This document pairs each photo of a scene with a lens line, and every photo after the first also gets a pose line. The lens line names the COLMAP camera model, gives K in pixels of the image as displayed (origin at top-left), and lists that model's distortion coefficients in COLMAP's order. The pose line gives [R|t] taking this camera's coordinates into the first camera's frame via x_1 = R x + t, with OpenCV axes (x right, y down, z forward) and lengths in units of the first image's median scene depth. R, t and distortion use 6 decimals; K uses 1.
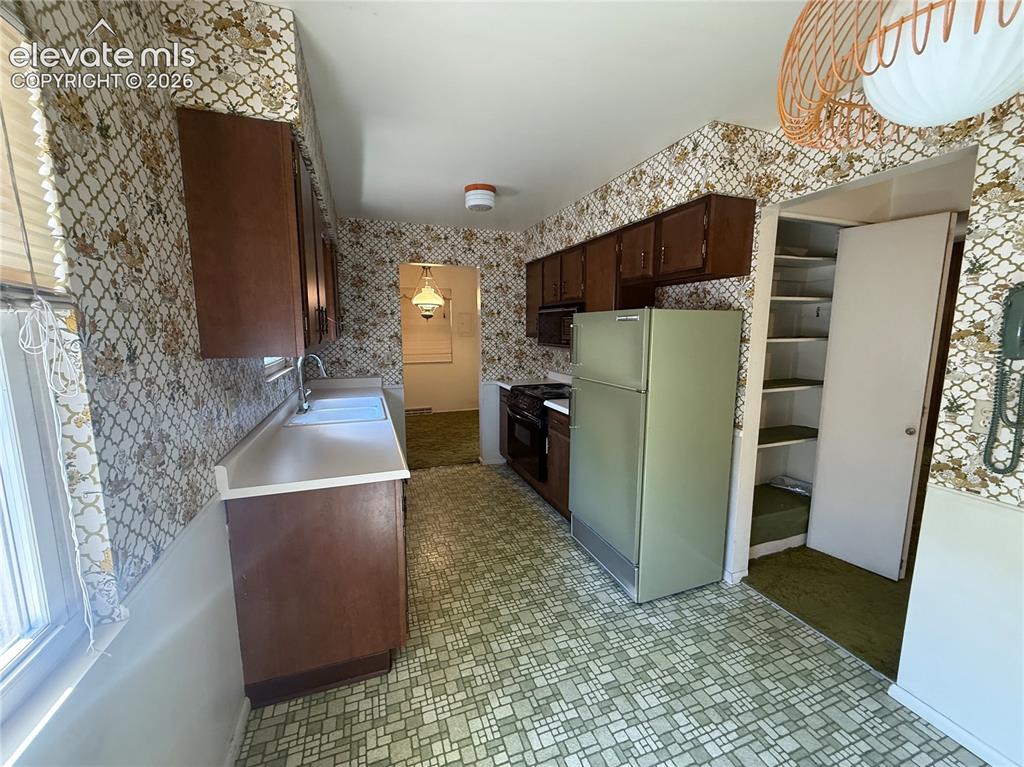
lens RADIAL K [[405.8, 0, 509.8], [0, 405.8, 383.2], [0, 0, 1]] dist [-0.001264, 0.000044]
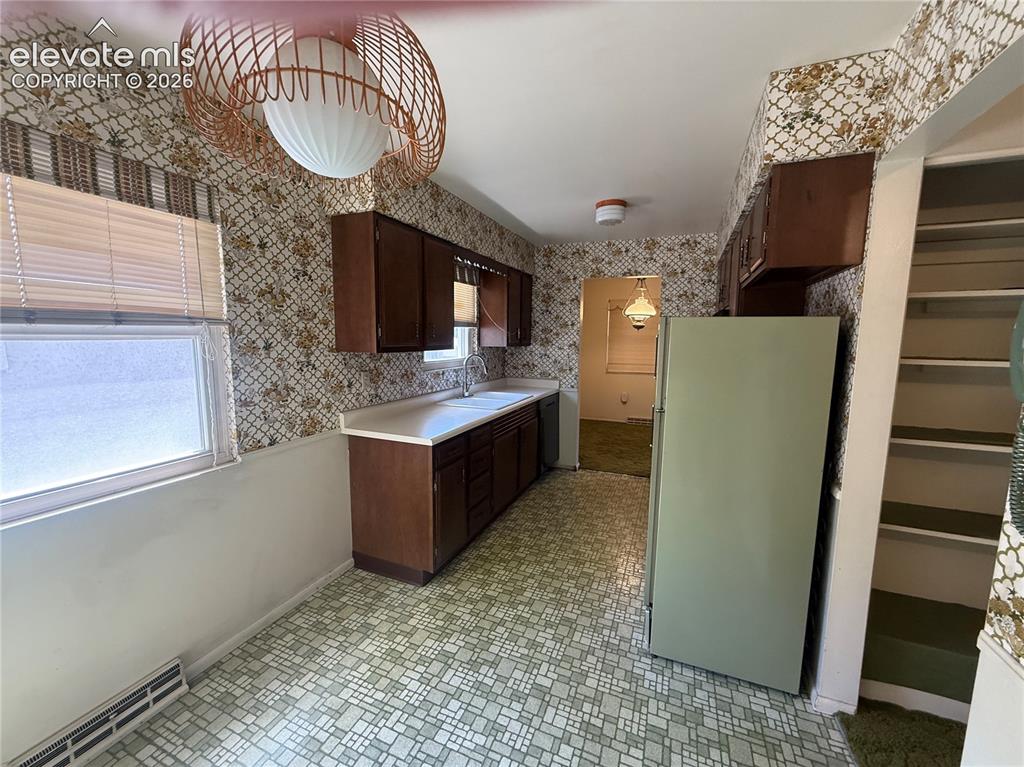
lens RADIAL K [[405.8, 0, 512.9], [0, 405.8, 383.2], [0, 0, 1]] dist [-0.001264, 0.000044]
pose [[0.739278, 0.086594, -0.667810, 0.682964], [-0.103945, 0.994486, 0.013884, -0.017845], [0.665330, 0.059152, 0.744202, 0.128017]]
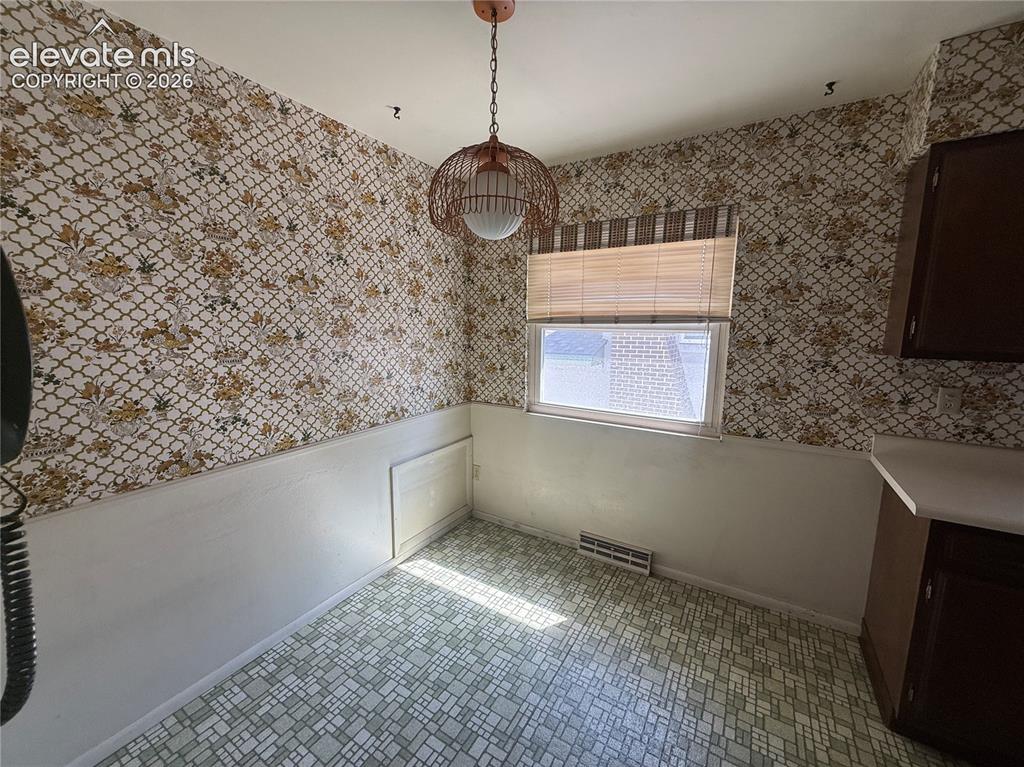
lens RADIAL K [[405.8, 0, 511.5], [0, 405.8, 383.9], [0, 0, 1]] dist [-0.001264, 0.000044]
pose [[-0.780255, 0.079921, -0.620335, 0.708431], [-0.096355, 0.964604, 0.245470, -0.116292], [0.617995, 0.251301, -0.744936, 0.842953]]
